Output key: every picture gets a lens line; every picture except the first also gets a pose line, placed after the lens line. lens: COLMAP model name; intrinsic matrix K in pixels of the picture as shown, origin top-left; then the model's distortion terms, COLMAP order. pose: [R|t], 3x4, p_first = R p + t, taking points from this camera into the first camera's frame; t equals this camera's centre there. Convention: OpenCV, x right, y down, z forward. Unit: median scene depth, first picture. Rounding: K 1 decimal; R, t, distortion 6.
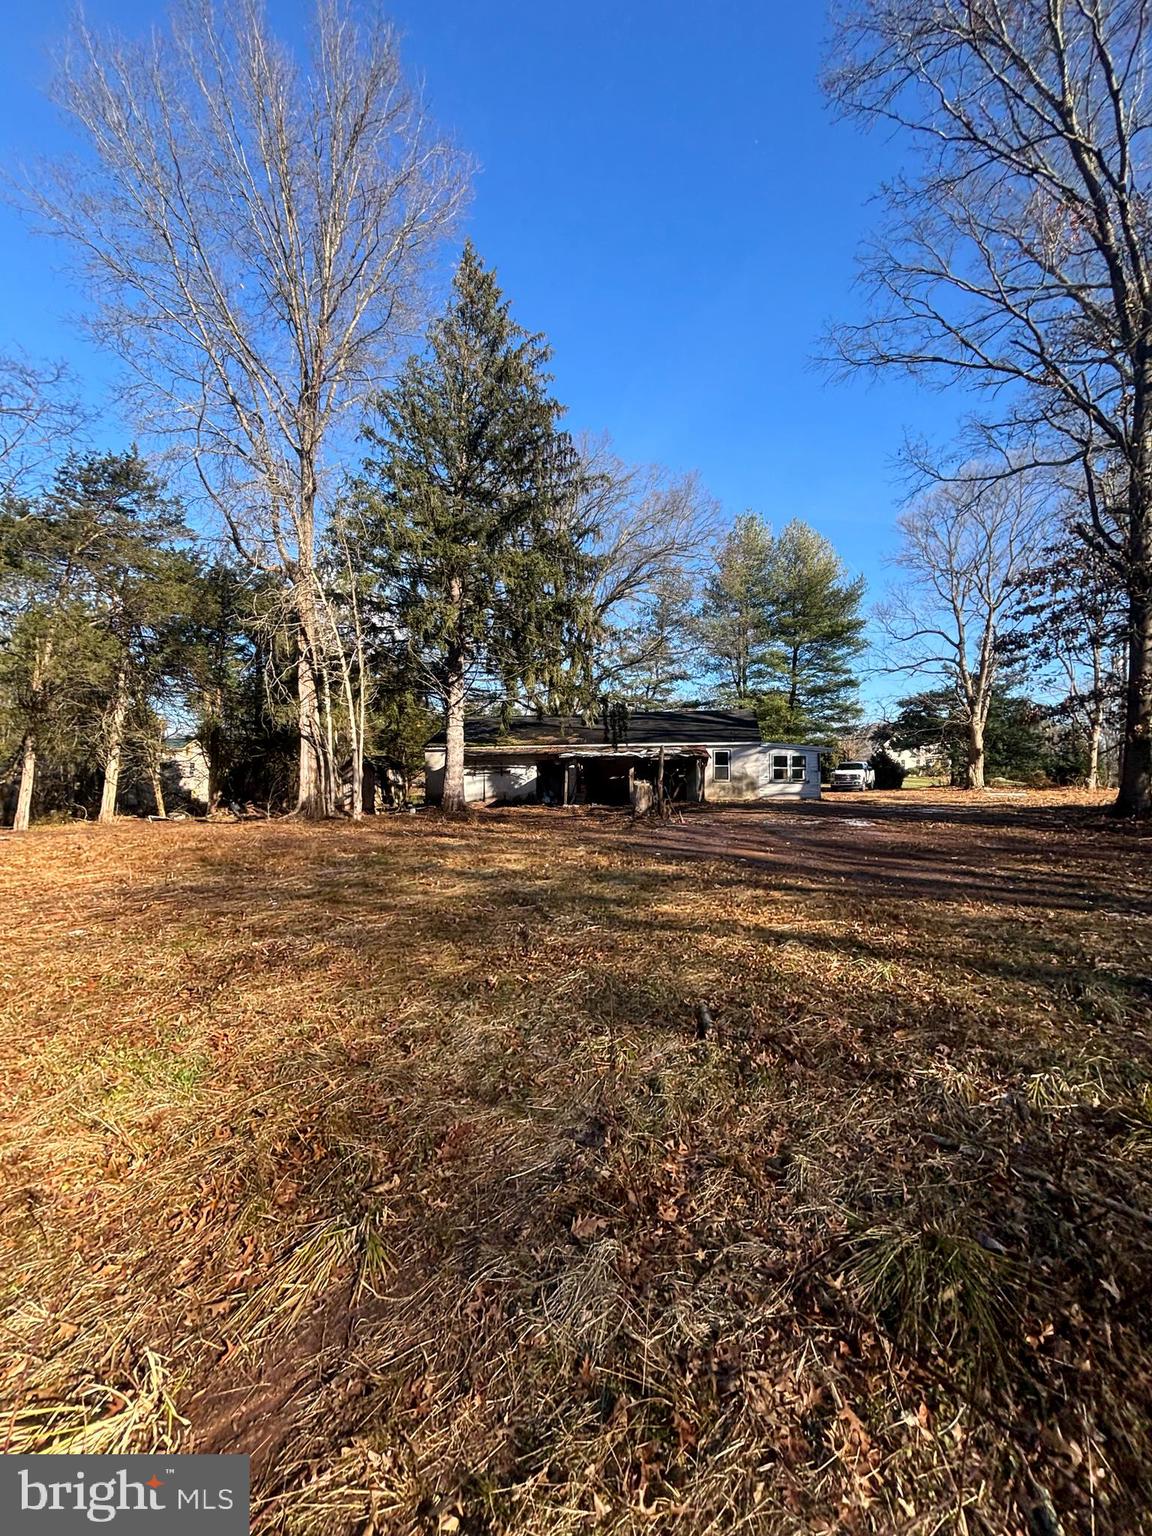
lens RADIAL K [[623.1, 0, 579.5], [0, 623.1, 769.6], [0, 0, 1]] dist [0.016608, -0.000306]
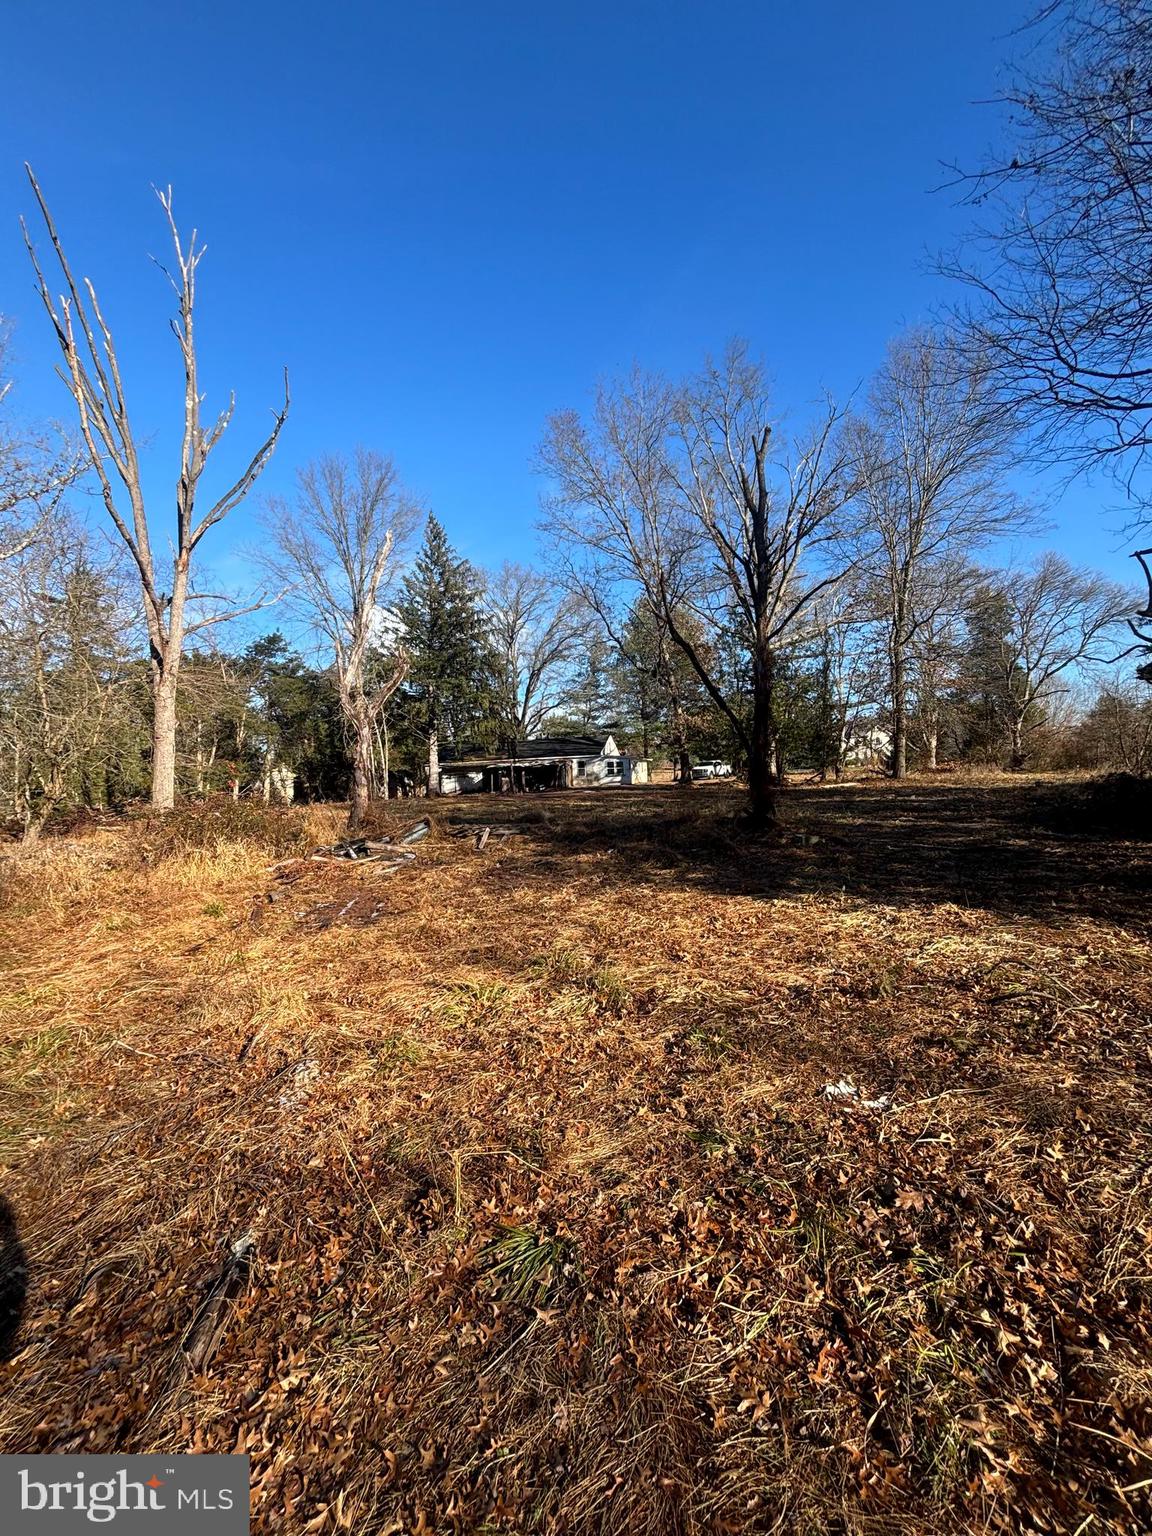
lens RADIAL K [[623.1, 0, 579.5], [0, 623.1, 769.6], [0, 0, 1]] dist [0.016608, -0.000306]
pose [[0.997109, -0.039452, -0.064947, 0.348766], [0.039176, 0.999217, -0.005510, 0.008107], [0.065114, 0.002949, 0.997873, -0.855965]]
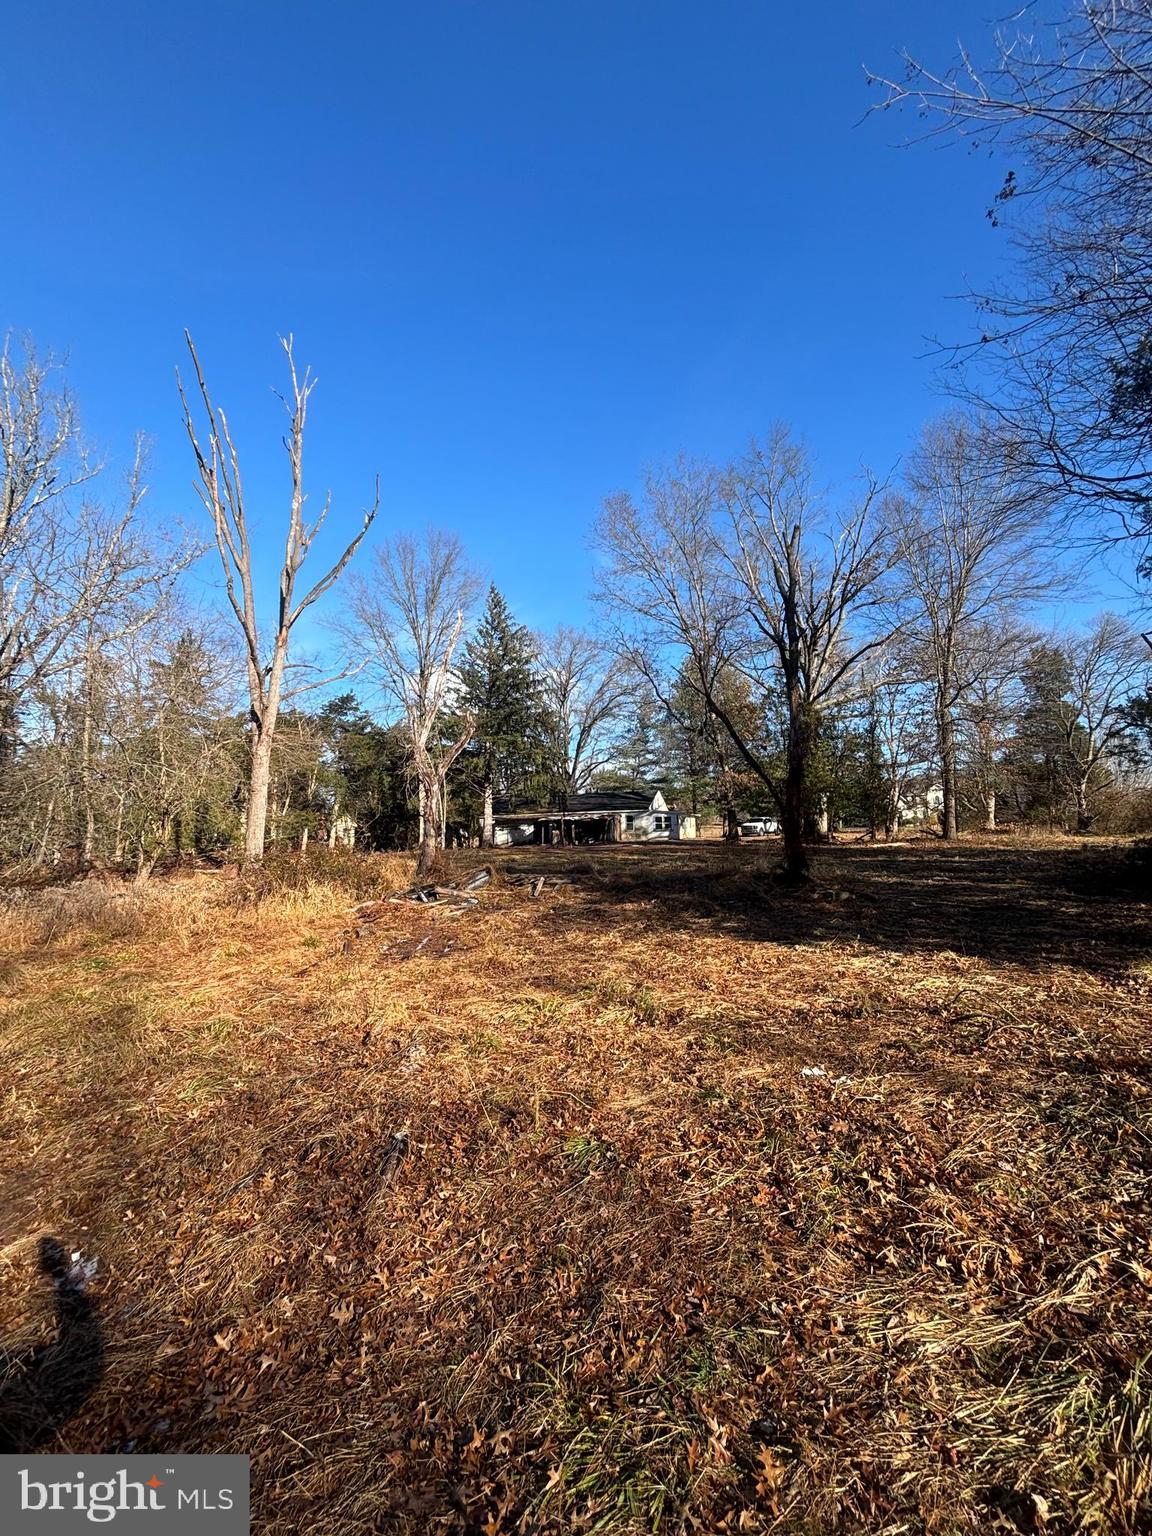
lens RADIAL K [[623.1, 0, 579.5], [0, 623.1, 769.6], [0, 0, 1]] dist [0.016608, -0.000306]
pose [[0.989460, -0.035474, -0.140394, 0.354337], [0.022458, 0.995392, -0.093227, 0.006387], [0.143054, 0.089091, 0.985697, -0.910681]]
